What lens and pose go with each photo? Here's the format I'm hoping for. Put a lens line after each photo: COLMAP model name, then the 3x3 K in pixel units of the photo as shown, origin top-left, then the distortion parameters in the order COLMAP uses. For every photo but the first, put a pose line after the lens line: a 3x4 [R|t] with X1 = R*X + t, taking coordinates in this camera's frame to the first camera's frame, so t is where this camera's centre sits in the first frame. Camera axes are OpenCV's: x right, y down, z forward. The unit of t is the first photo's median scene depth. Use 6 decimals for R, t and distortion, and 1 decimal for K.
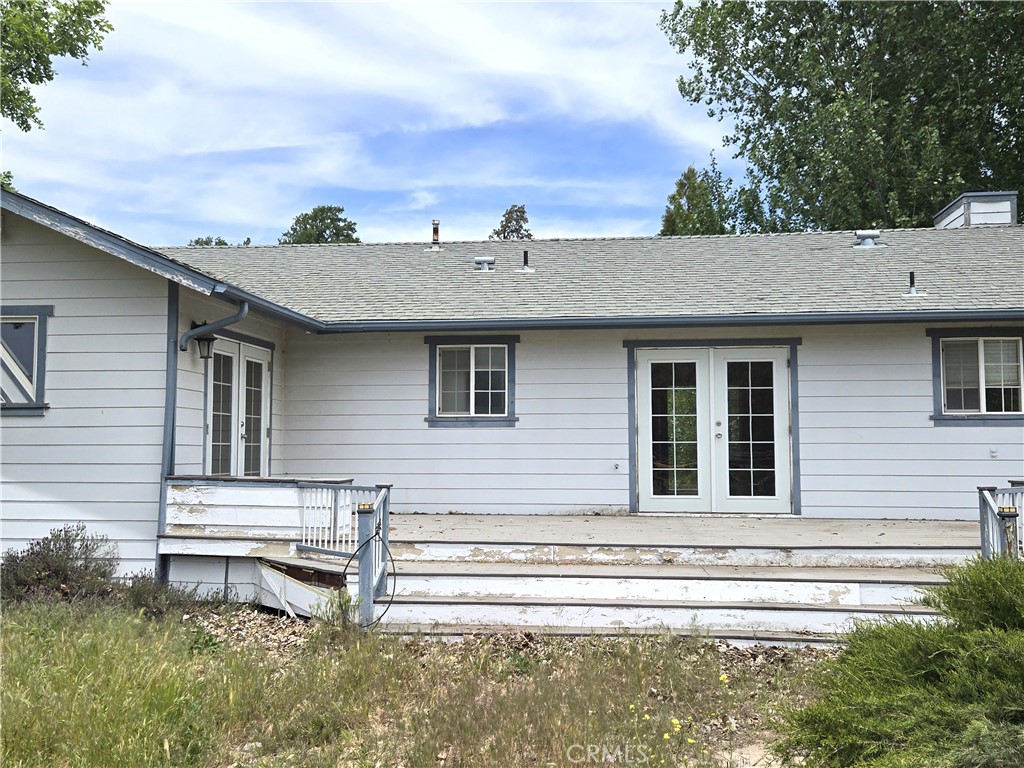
lens RADIAL K [[922.6, 0, 513.3], [0, 922.6, 411.7], [0, 0, 1]] dist [0.067176, -0.000006]
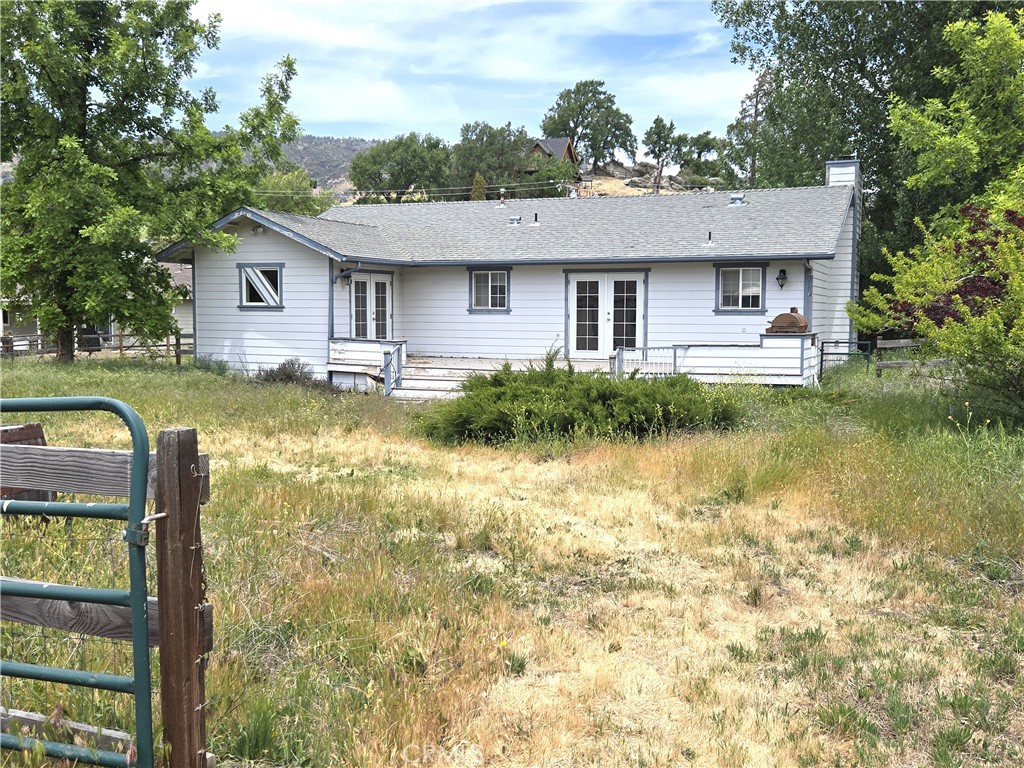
lens RADIAL K [[689.5, 0, 512.0], [0, 689.5, 384.0], [0, 0, 1]] dist [0.068975, -0.056427]
pose [[0.978865, 0.024438, -0.203042, 0.322485], [0.003740, 0.990529, 0.137250, -0.039804], [0.204473, -0.135109, 0.969503, -0.456409]]
